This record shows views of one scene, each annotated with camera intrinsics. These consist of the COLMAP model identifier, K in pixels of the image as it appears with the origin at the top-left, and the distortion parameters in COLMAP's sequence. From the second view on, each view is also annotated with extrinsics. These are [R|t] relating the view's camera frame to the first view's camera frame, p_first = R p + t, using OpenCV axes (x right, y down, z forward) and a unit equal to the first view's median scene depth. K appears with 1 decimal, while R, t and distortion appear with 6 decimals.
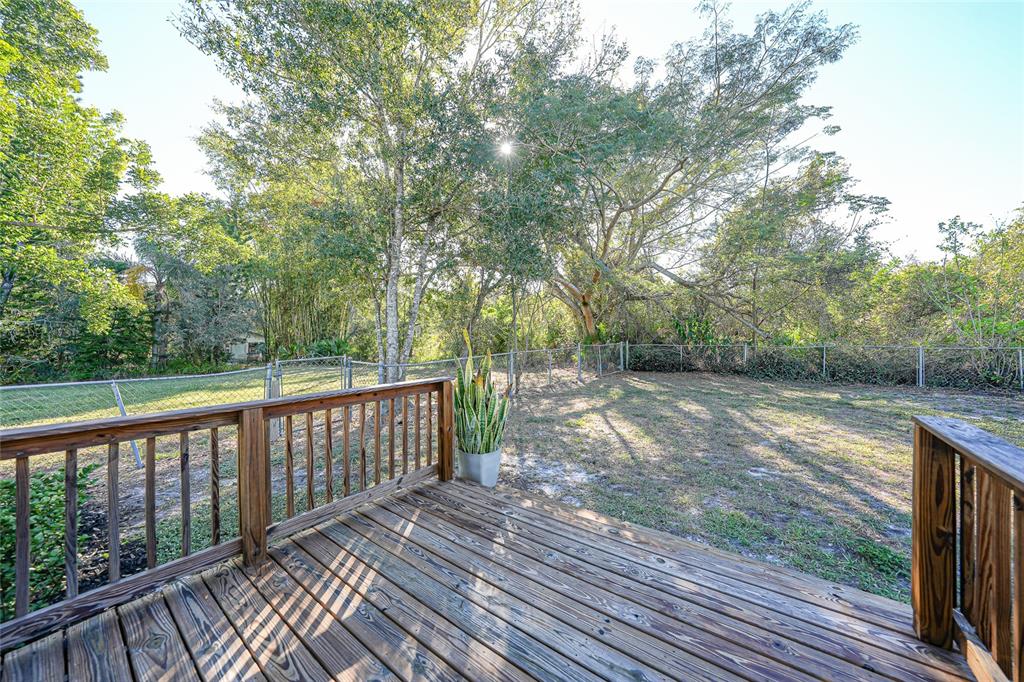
lens RADIAL K [[357.9, 0, 513.5], [0, 357.9, 340.7], [0, 0, 1]] dist [-0.001325, 0.000142]
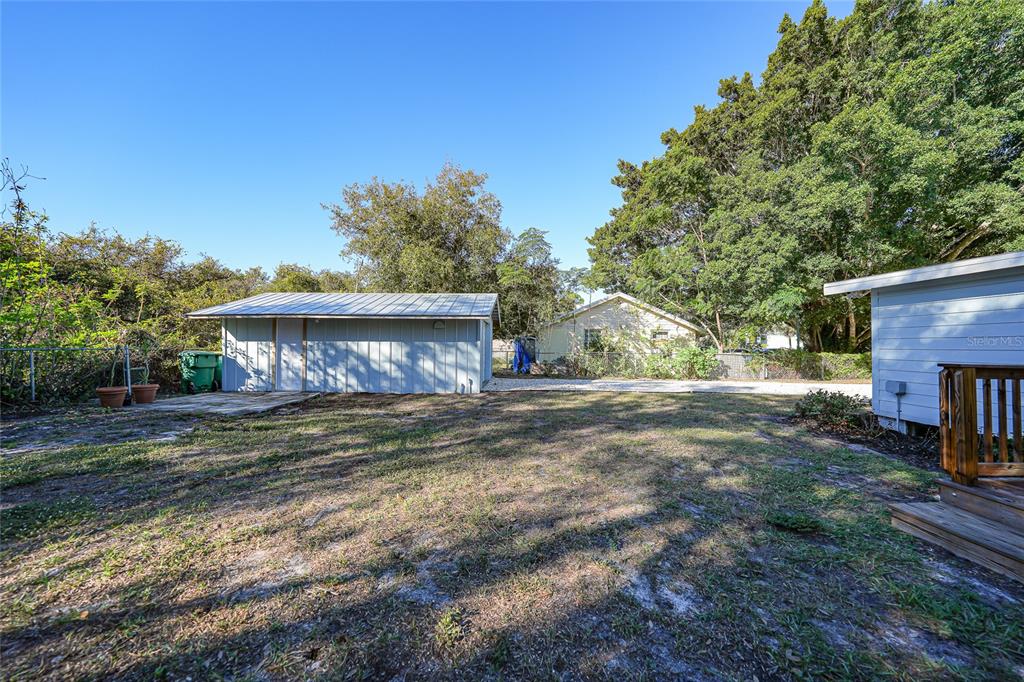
lens RADIAL K [[361.4, 0, 512.0], [0, 361.4, 341.0], [0, 0, 1]] dist [-0.031783, 0.000030]
pose [[-0.615144, 0.017577, 0.788219, 0.415892], [0.002341, 0.999788, -0.020467, 0.038555], [-0.788411, -0.010745, -0.615055, 1.368737]]
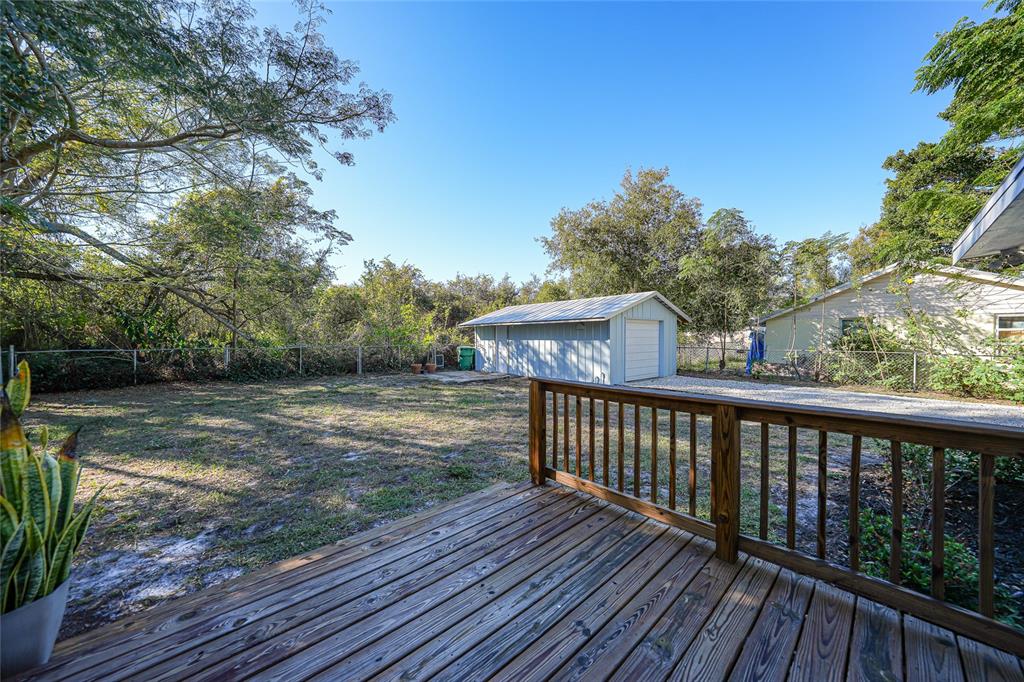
lens RADIAL K [[357.9, 0, 513.5], [0, 357.9, 340.7], [0, 0, 1]] dist [-0.001325, 0.000142]
pose [[0.203962, -0.000804, 0.978978, -0.308813], [0.006942, 0.999976, -0.000625, 0.002318], [-0.978954, 0.006924, 0.203963, 0.246768]]
